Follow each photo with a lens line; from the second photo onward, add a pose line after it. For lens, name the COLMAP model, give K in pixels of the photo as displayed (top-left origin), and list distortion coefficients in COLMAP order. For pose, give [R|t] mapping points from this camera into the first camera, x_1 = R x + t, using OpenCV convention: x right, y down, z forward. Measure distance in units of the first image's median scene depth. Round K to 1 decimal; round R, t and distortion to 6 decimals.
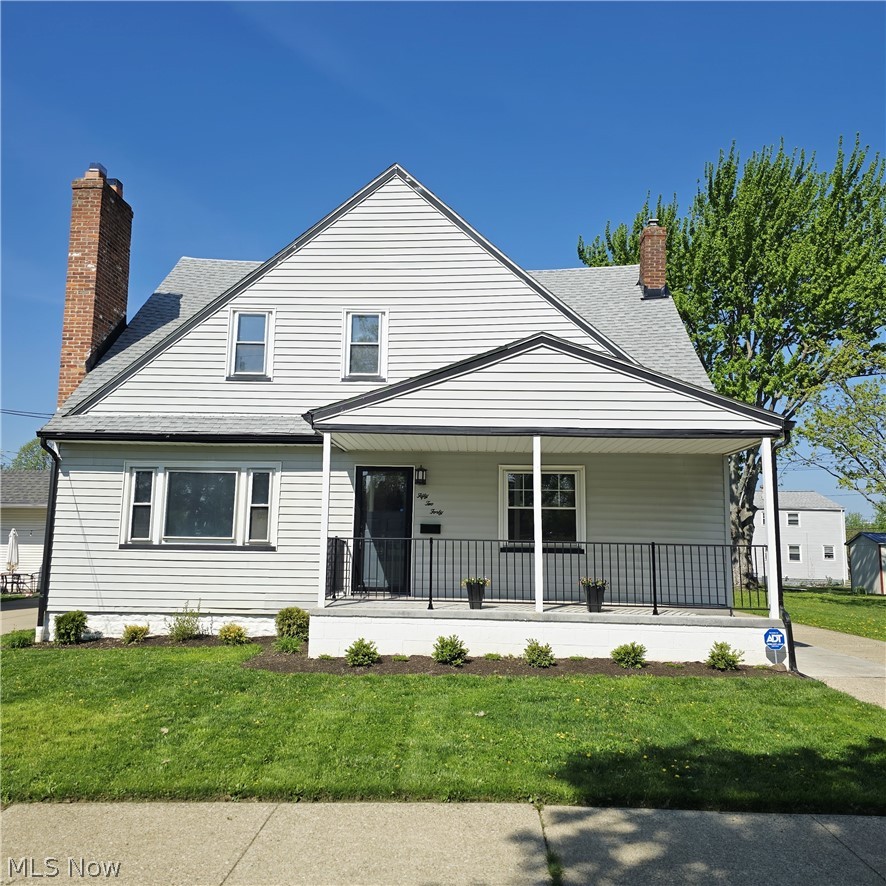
lens RADIAL K [[801.8, 0, 443.2], [0, 801.8, 448.0], [0, 0, 1]] dist [0.055206, 0.000000]
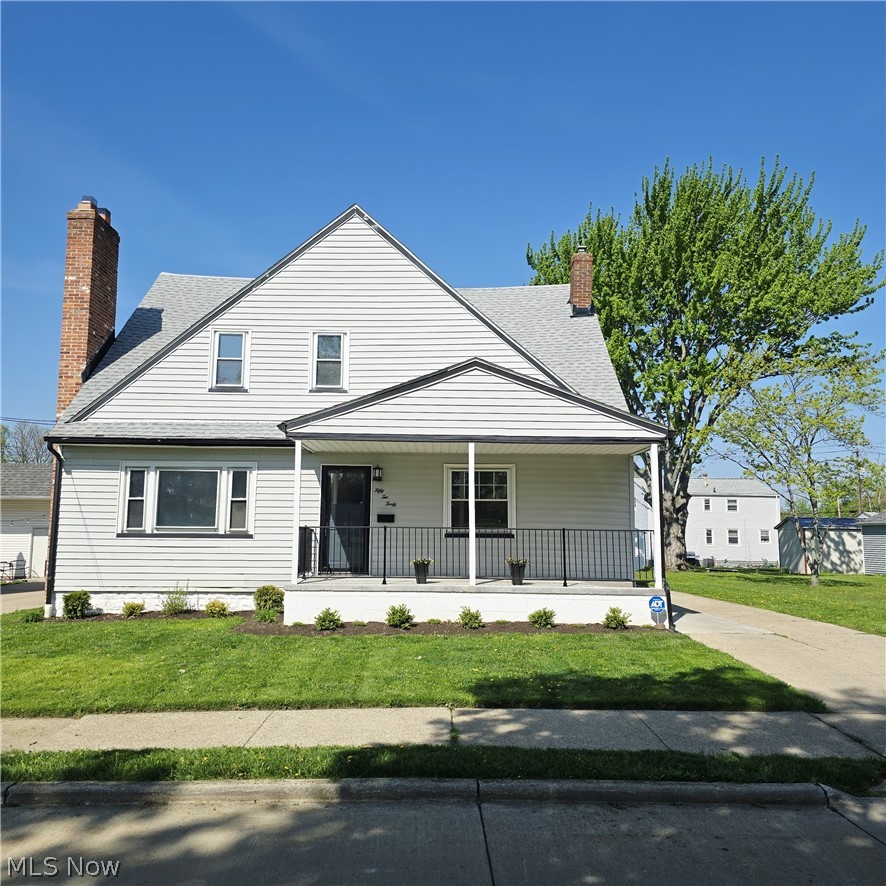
lens RADIAL K [[801.8, 0, 441.1], [0, 801.8, 444.8], [0, 0, 1]] dist [0.055206, 0.000000]
pose [[0.999034, -0.002205, 0.043886, 0.014061], [0.001654, 0.999919, 0.012582, -0.022228], [-0.043910, -0.012497, 0.998957, -0.181177]]
